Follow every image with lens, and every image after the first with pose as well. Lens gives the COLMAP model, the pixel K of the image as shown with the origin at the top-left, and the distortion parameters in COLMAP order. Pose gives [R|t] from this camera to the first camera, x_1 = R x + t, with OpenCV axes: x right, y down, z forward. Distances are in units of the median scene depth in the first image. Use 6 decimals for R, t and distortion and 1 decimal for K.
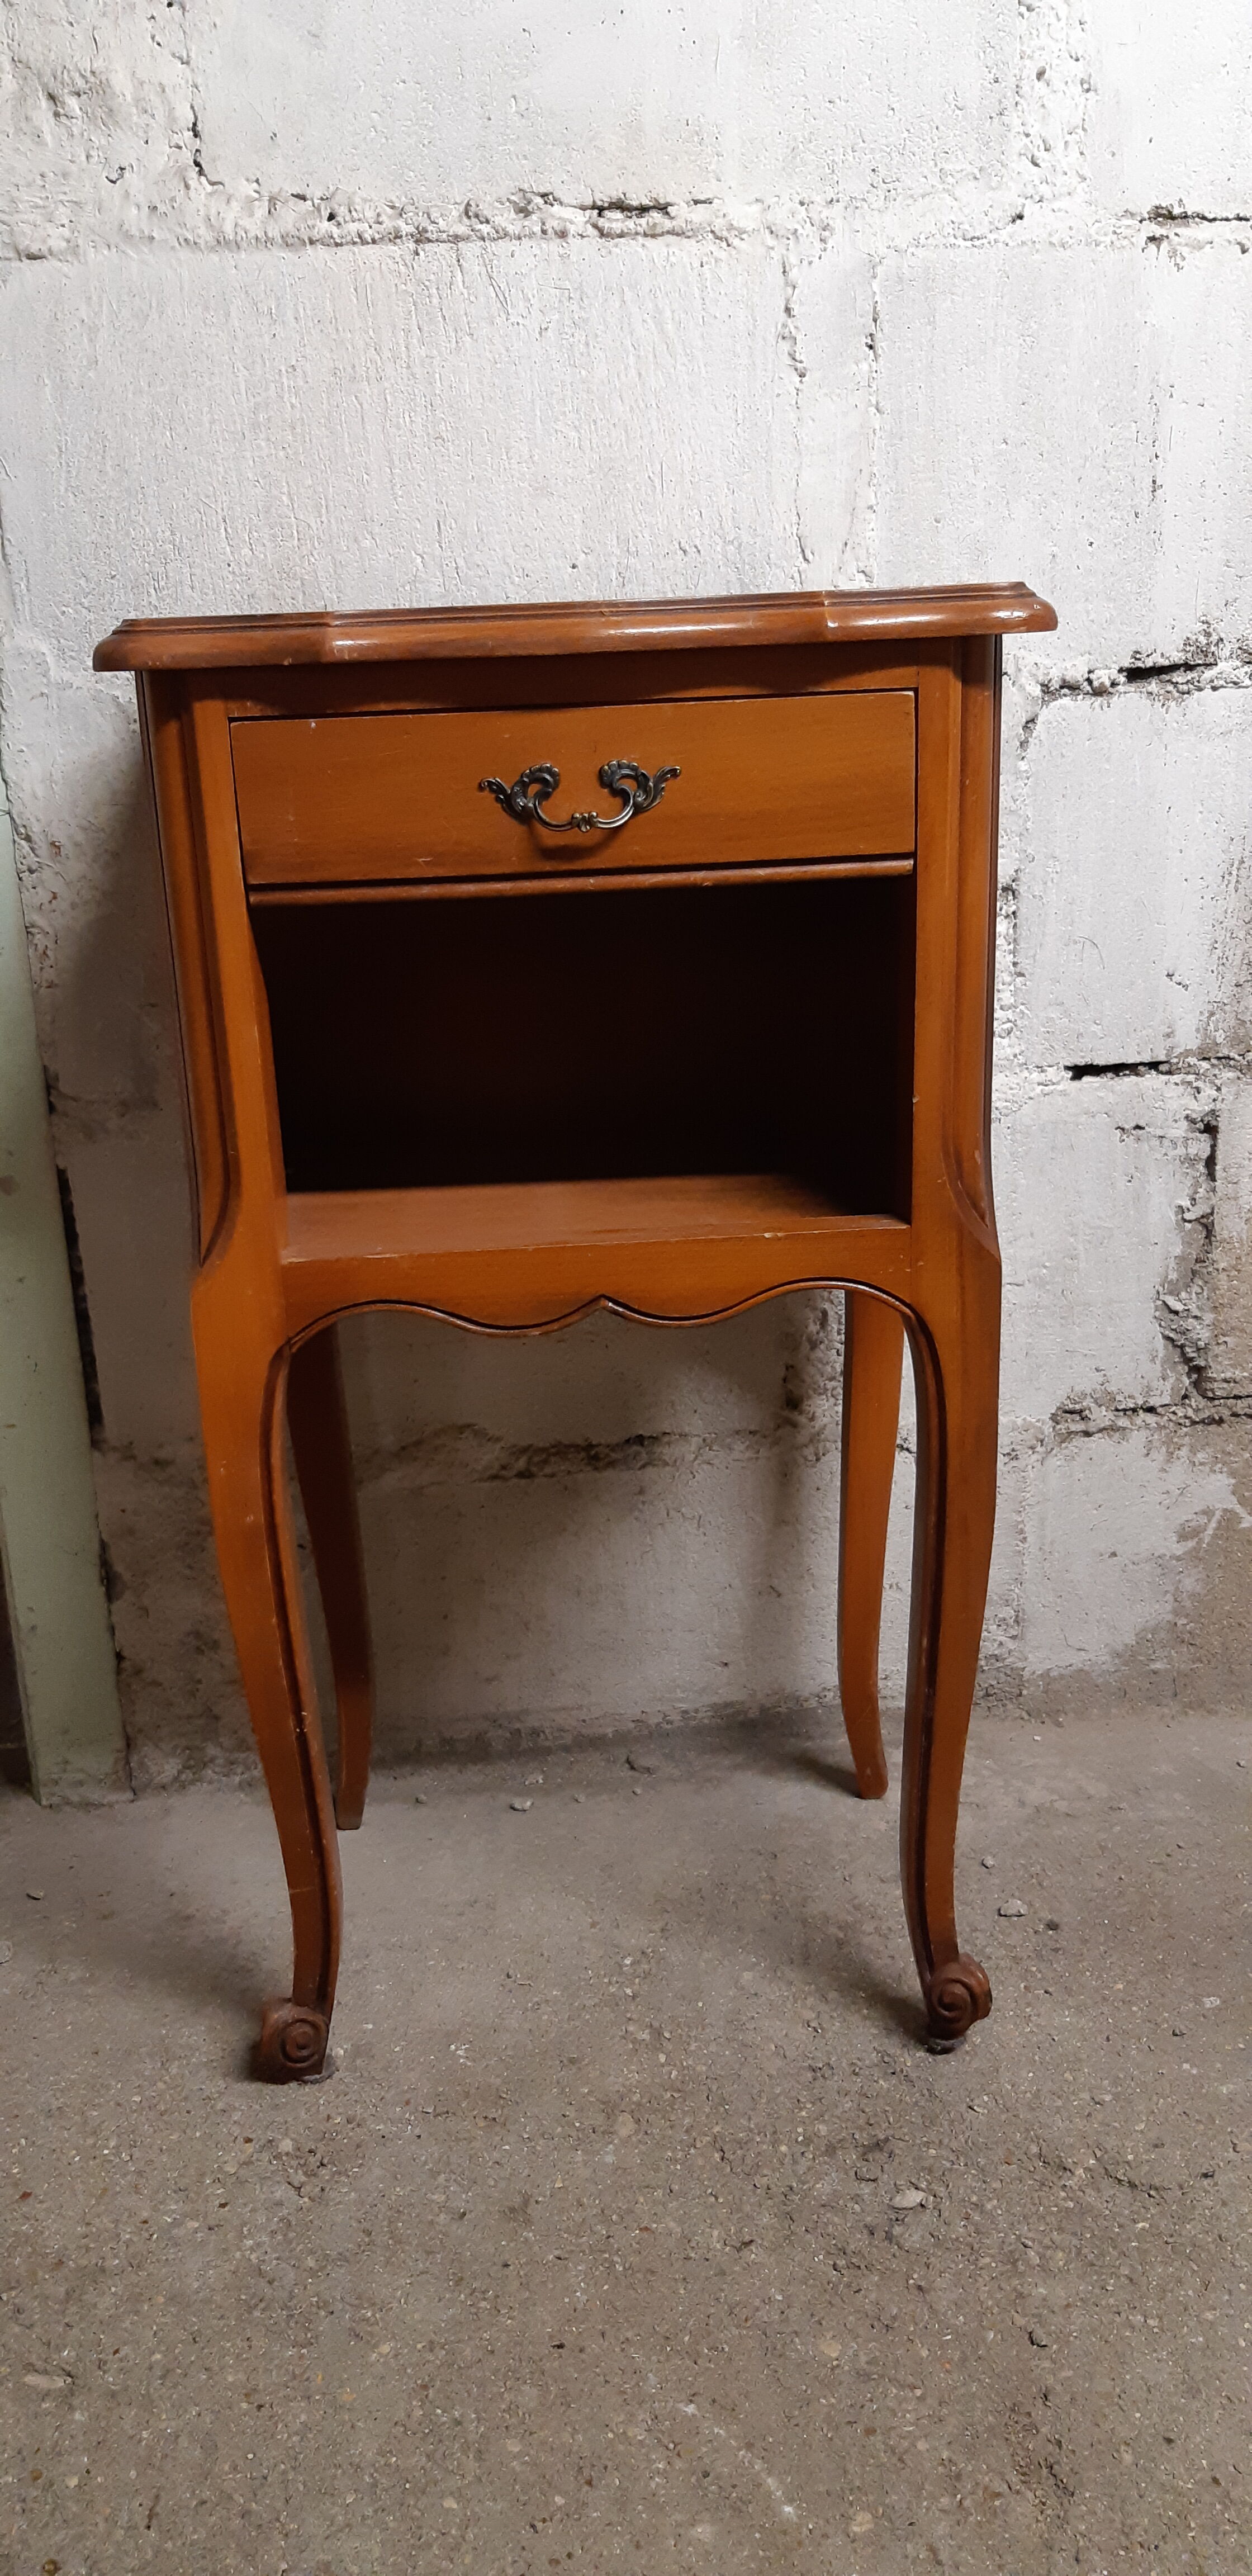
lens RADIAL K [[2015.0, 0, 626.0], [0, 2015.0, 1288.0], [0, 0, 1]] dist [0.062176, -0.132667]
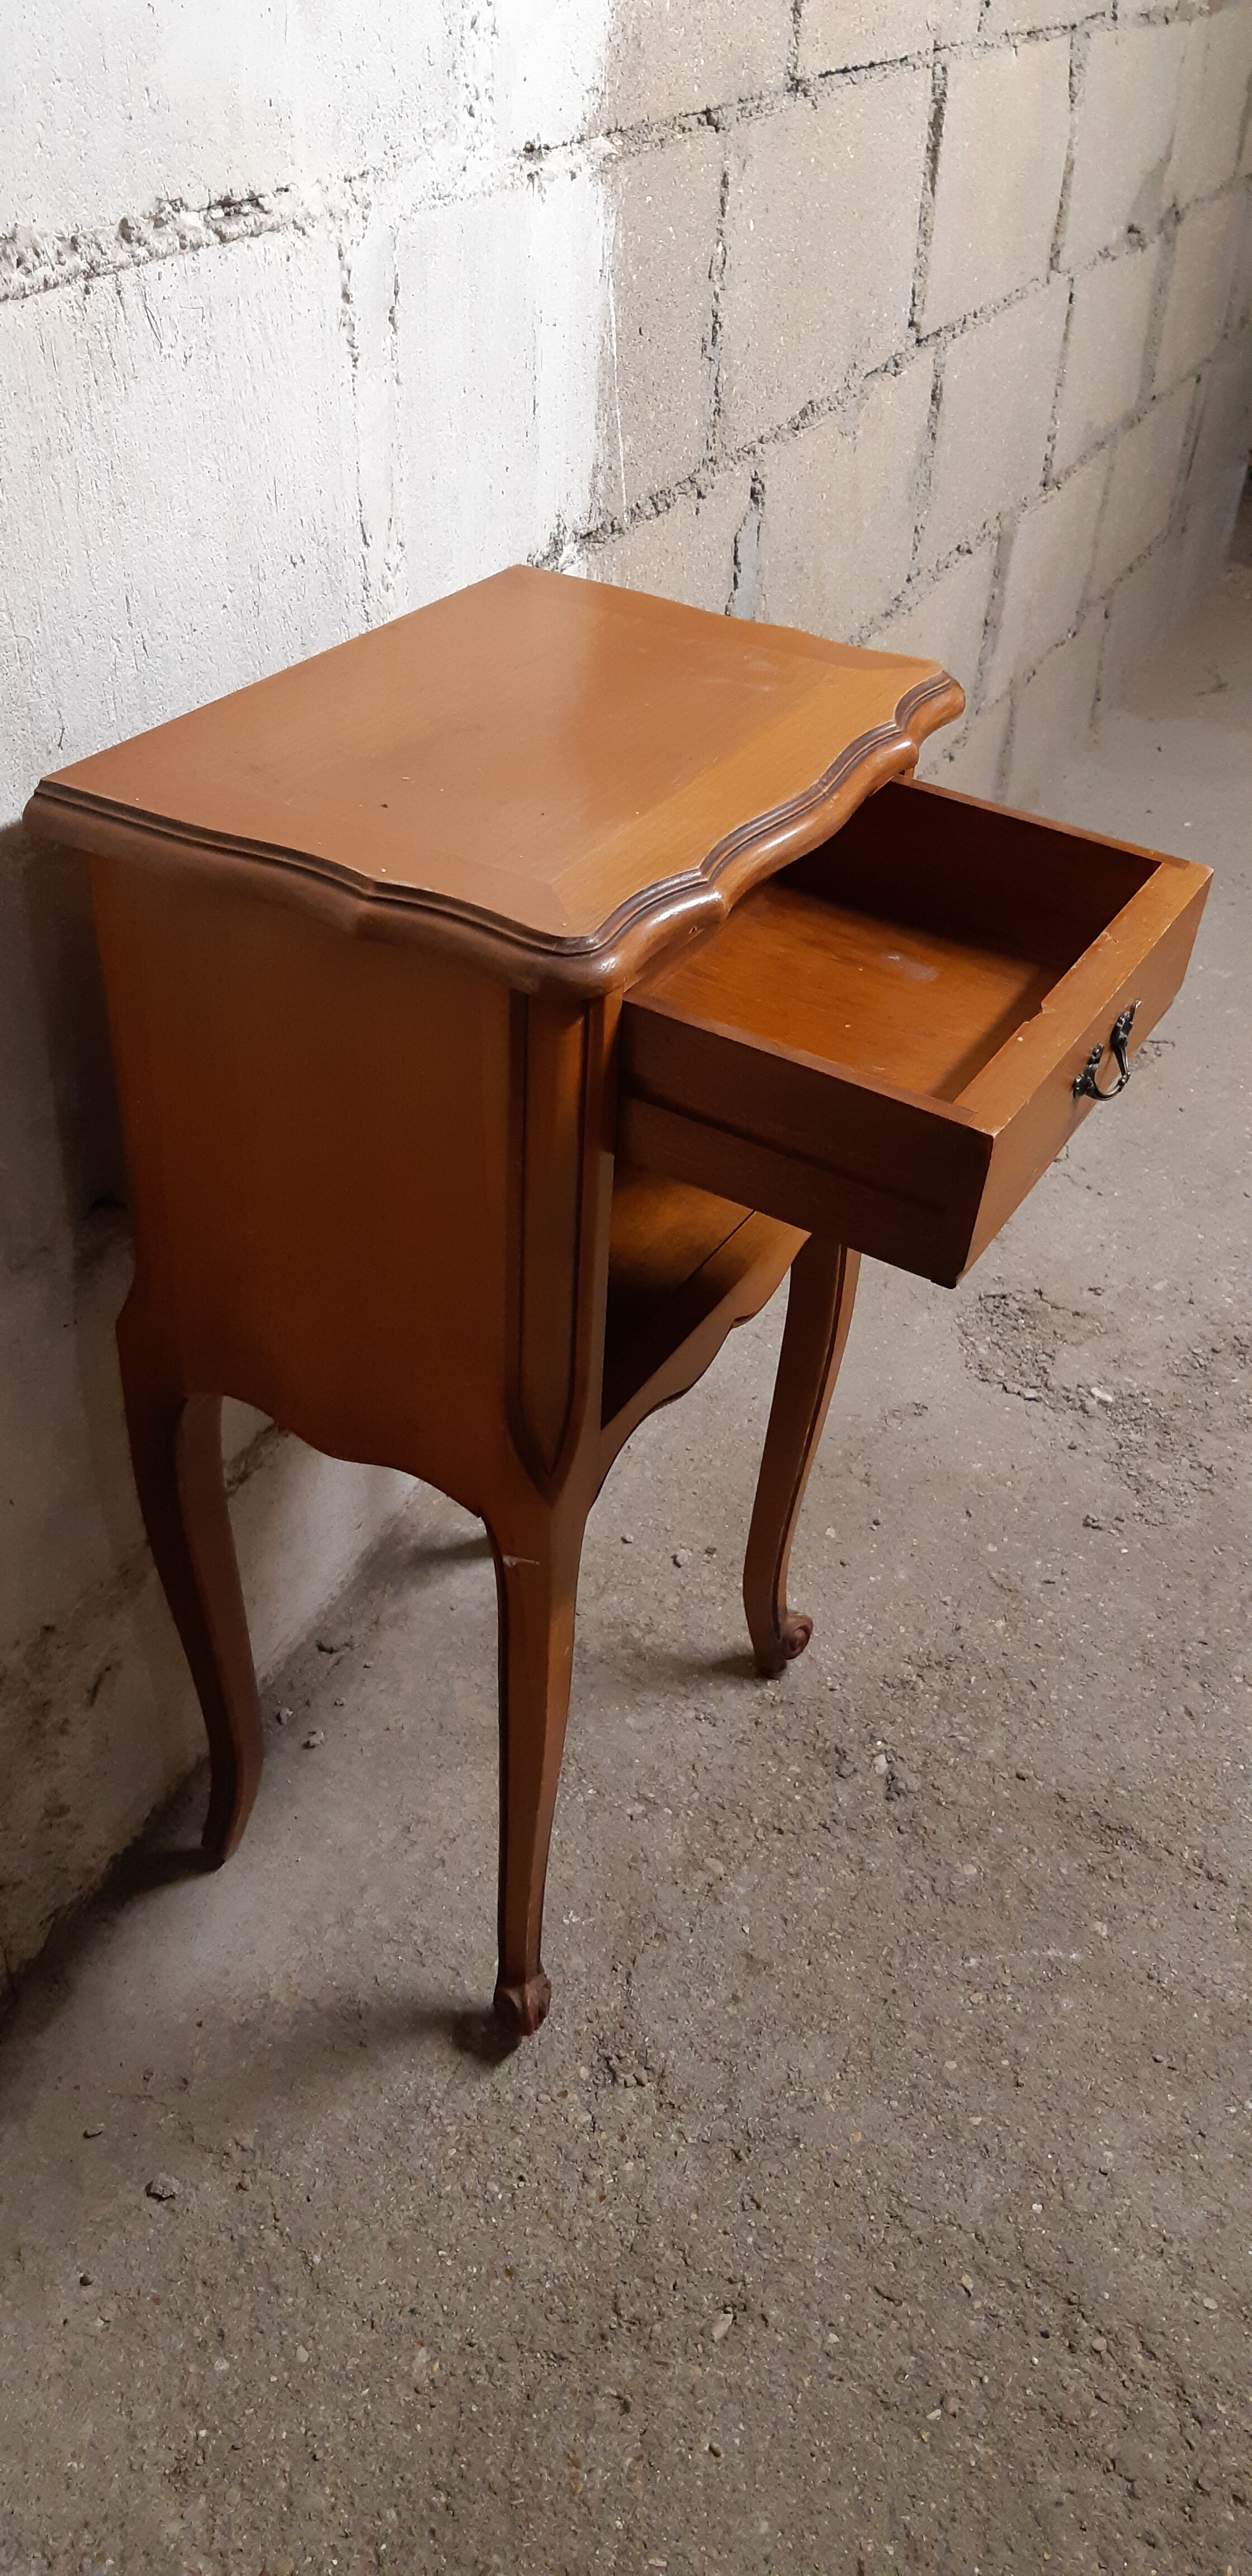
lens RADIAL K [[2015.0, 0, 626.0], [0, 2015.0, 1288.0], [0, 0, 1]] dist [0.062176, -0.132667]
pose [[0.531472, -0.465158, 0.707930, -0.750645], [0.229197, 0.883528, 0.408470, -0.435676], [-0.815479, -0.054835, 0.576183, 0.324476]]
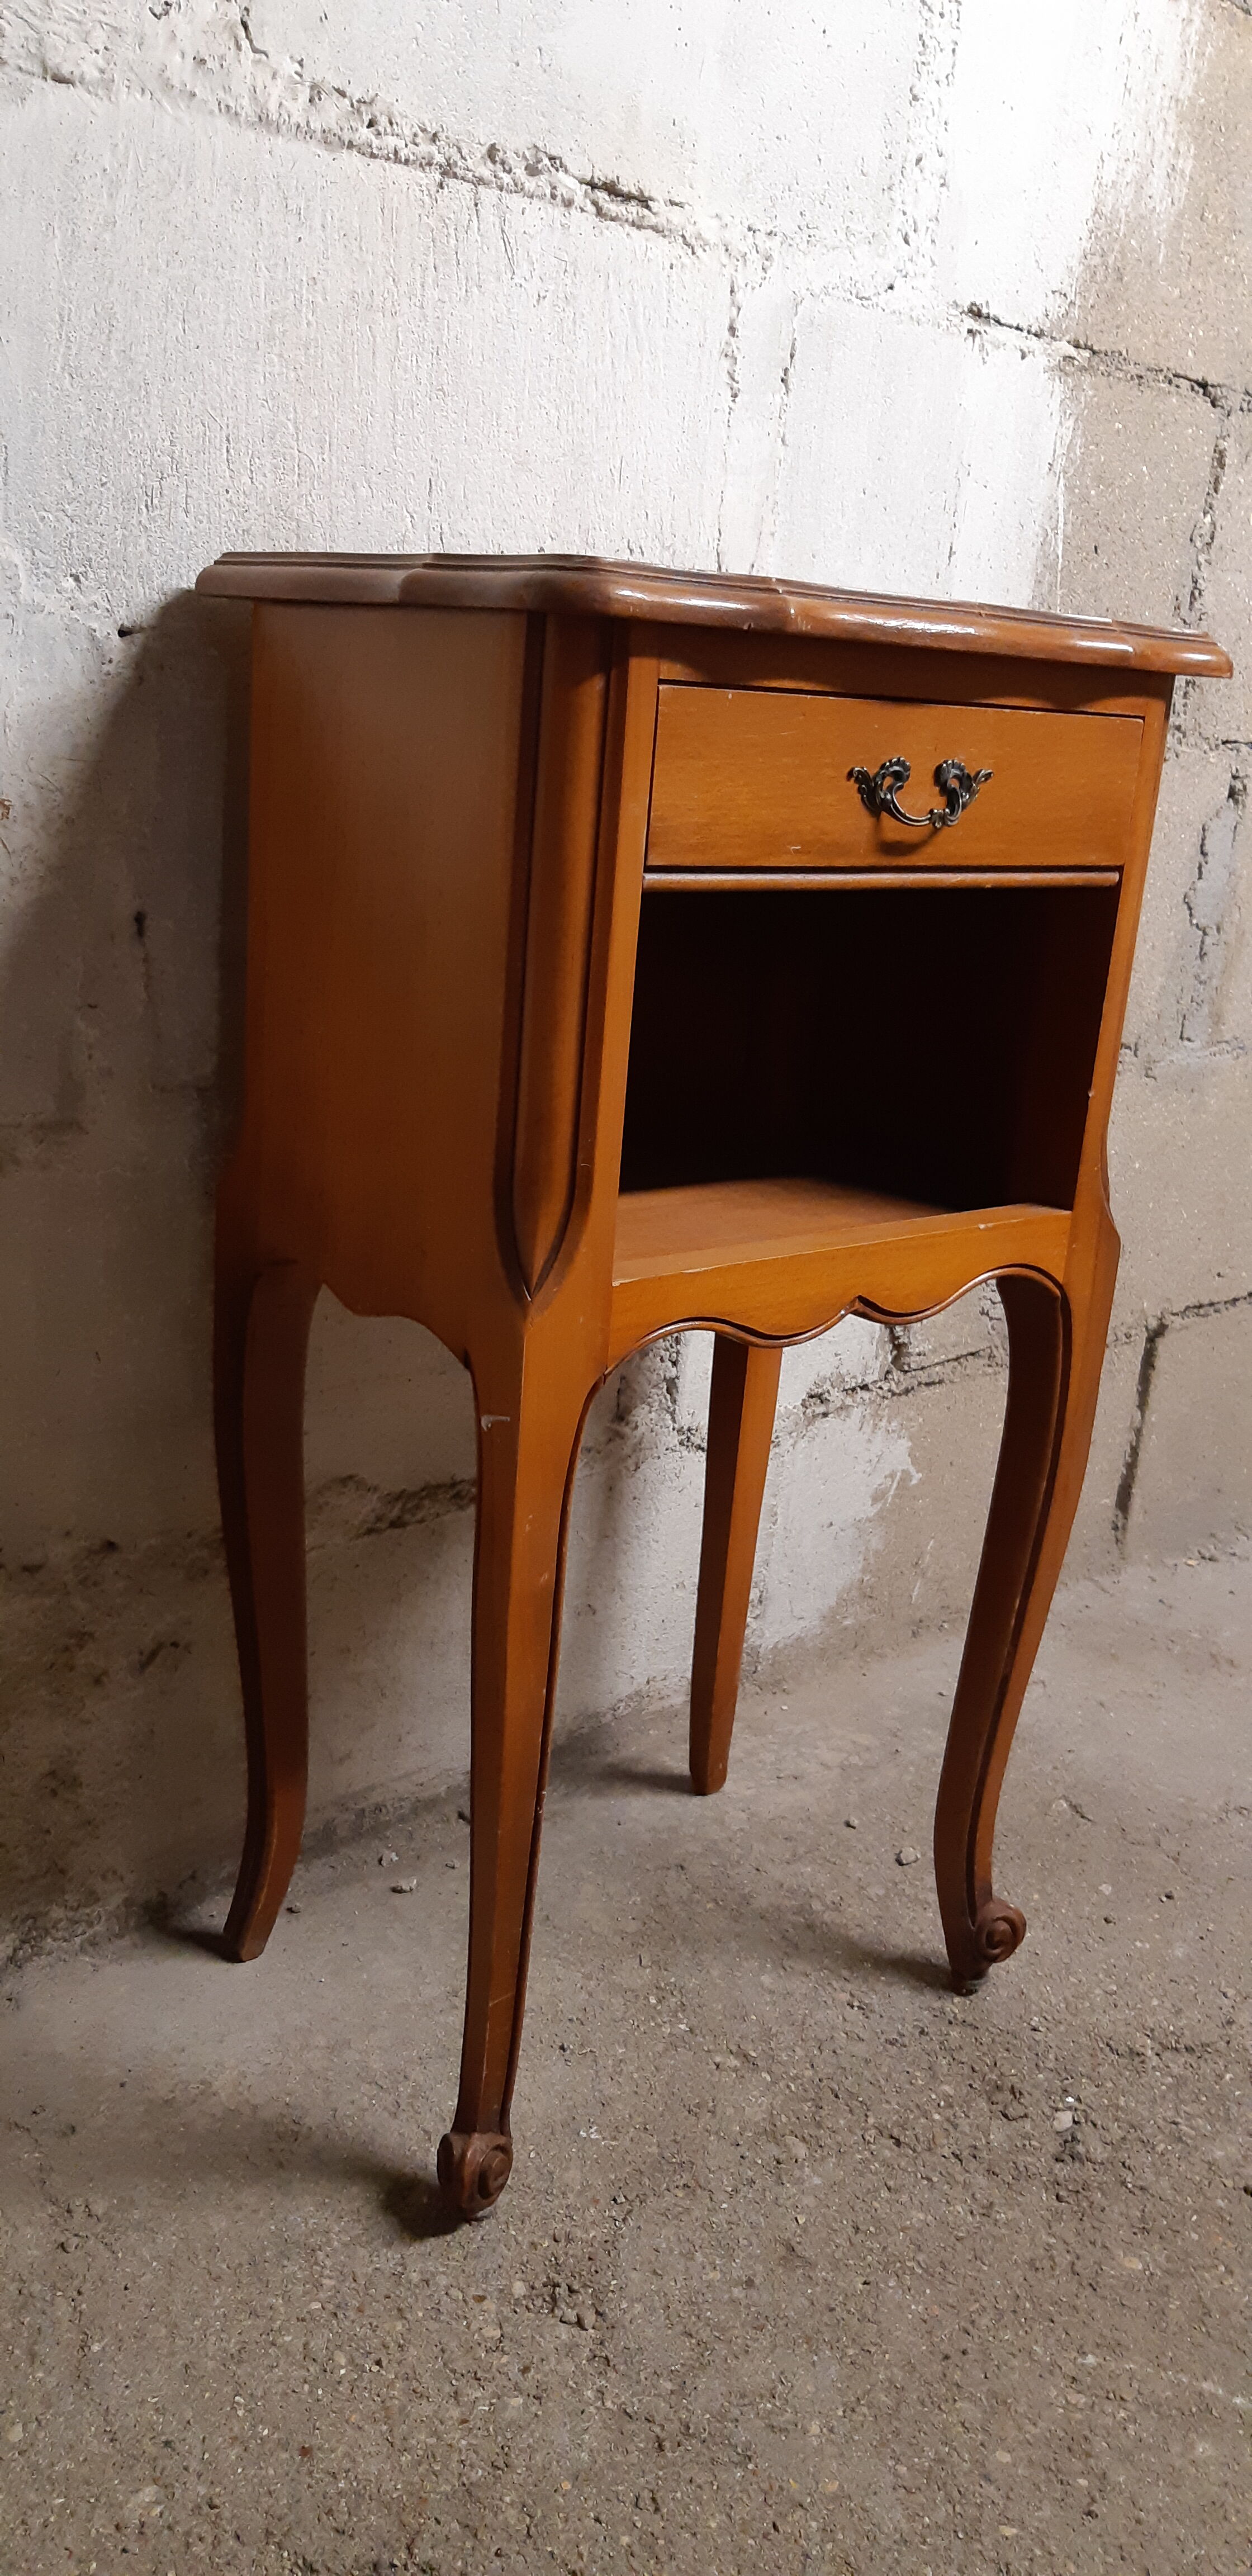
lens RADIAL K [[2015.0, 0, 626.0], [0, 2015.0, 1288.0], [0, 0, 1]] dist [0.062176, -0.132667]
pose [[0.807945, -0.070633, 0.585009, -0.601168], [0.082207, 0.996592, 0.006792, -0.014484], [-0.583495, 0.042604, 0.810998, 0.229688]]
